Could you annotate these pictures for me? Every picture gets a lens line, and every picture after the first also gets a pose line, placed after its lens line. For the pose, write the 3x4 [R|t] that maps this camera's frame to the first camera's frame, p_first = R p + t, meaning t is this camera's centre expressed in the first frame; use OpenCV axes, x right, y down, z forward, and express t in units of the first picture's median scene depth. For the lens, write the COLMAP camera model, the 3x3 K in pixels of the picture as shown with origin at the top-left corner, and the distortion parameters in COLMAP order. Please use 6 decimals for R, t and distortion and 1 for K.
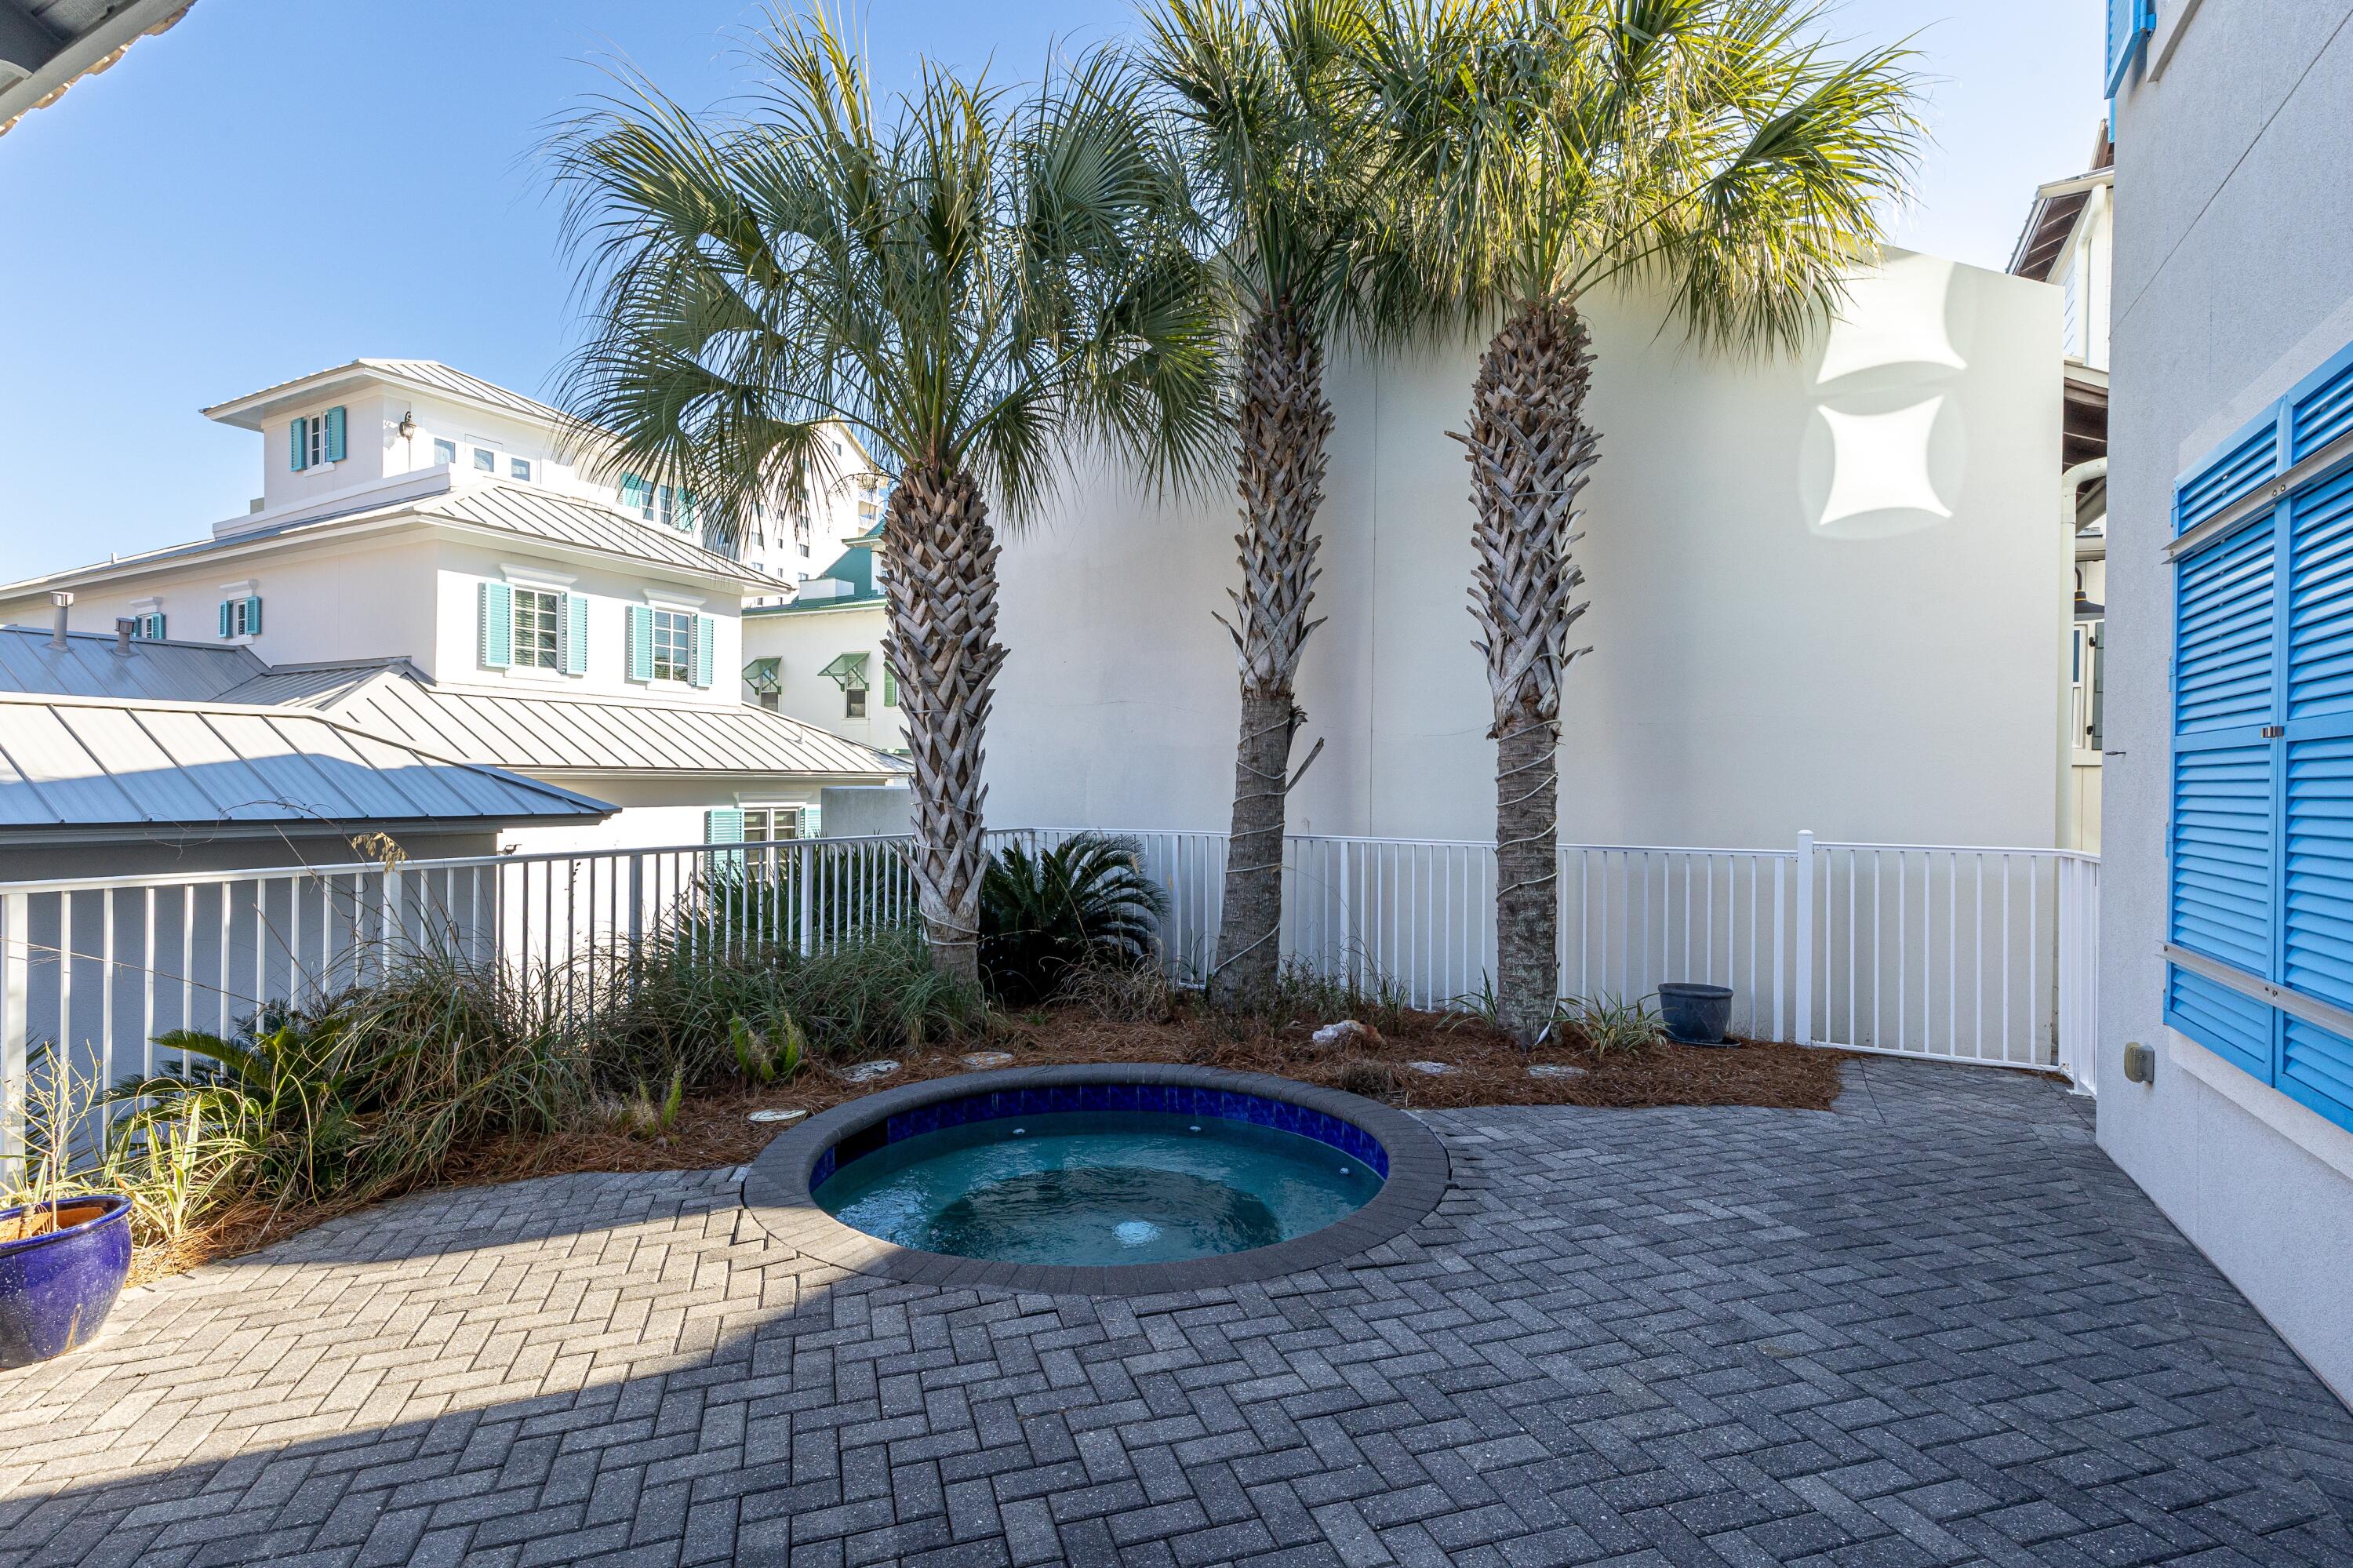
lens RADIAL K [[1103.4, 0, 1187.8], [0, 1103.4, 788.7], [0, 0, 1]] dist [0.000133, -0.000896]
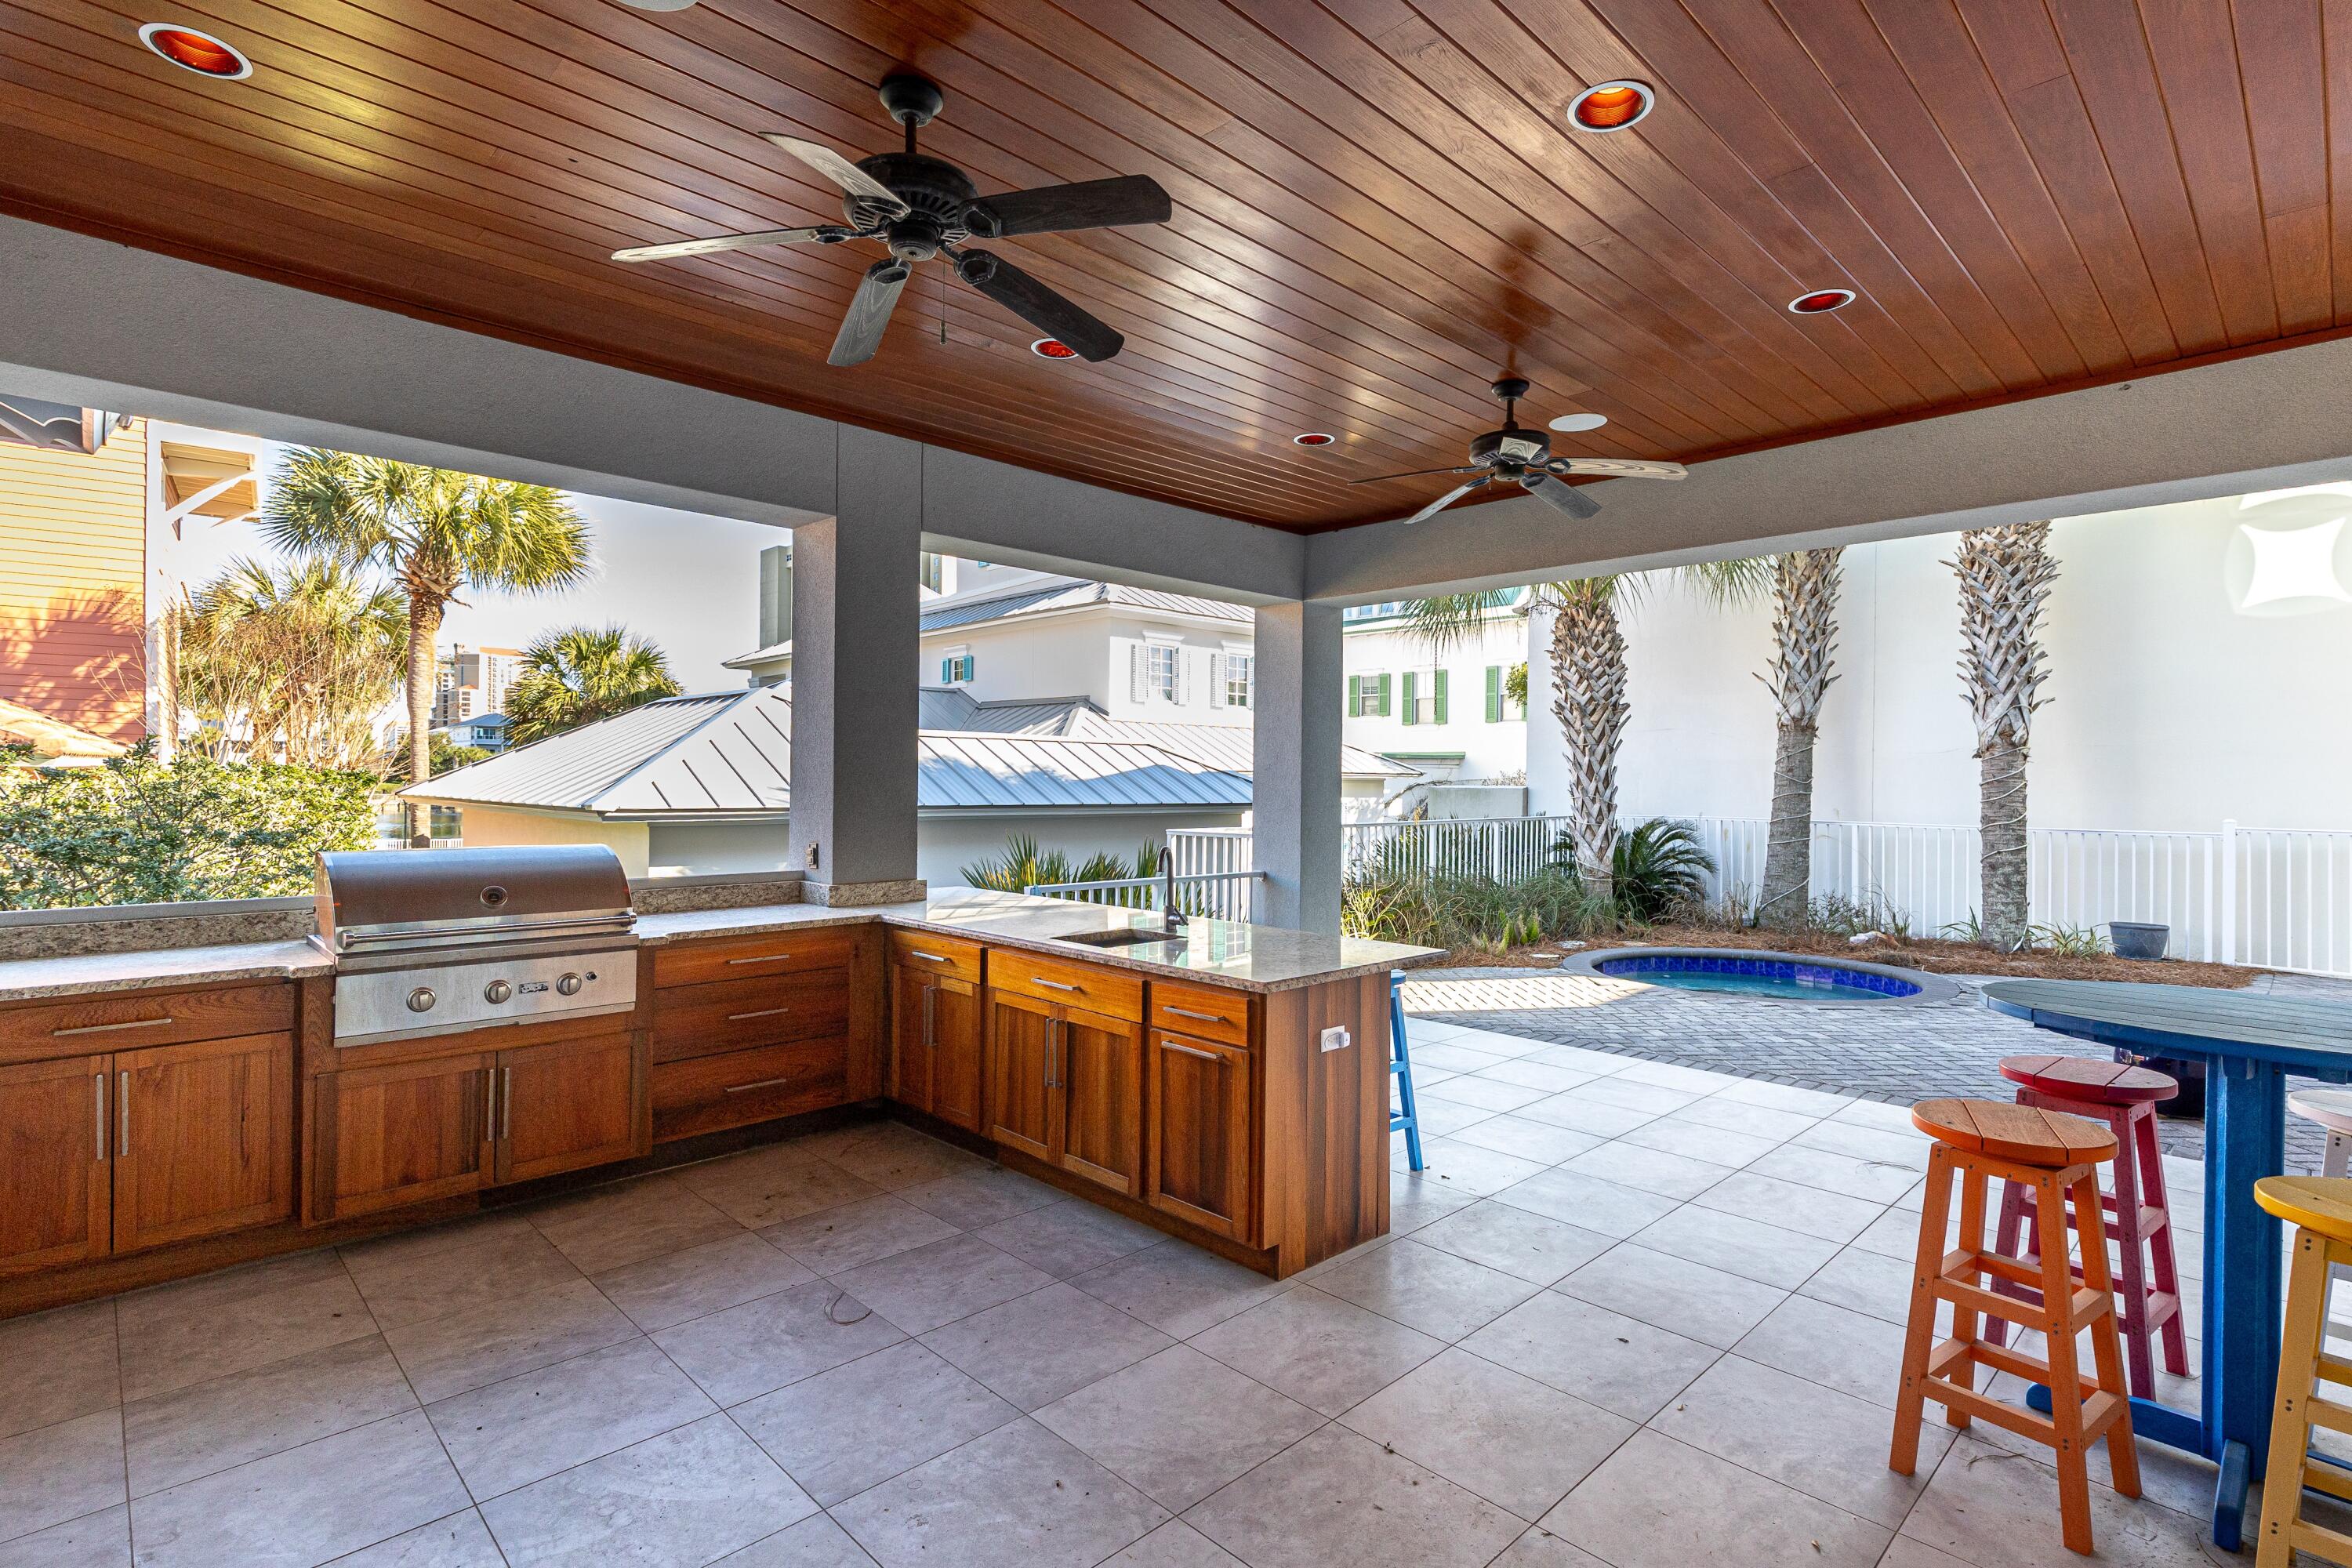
lens RADIAL K [[1102.9, 0, 1156.4], [0, 1102.9, 773.6], [0, 0, 1]] dist [0.000133, -0.000896]
pose [[0.939753, -0.000118, -0.341853, -0.279373], [-0.003322, 0.999950, -0.009477, -0.005455], [0.341837, 0.010042, 0.939706, -0.855597]]
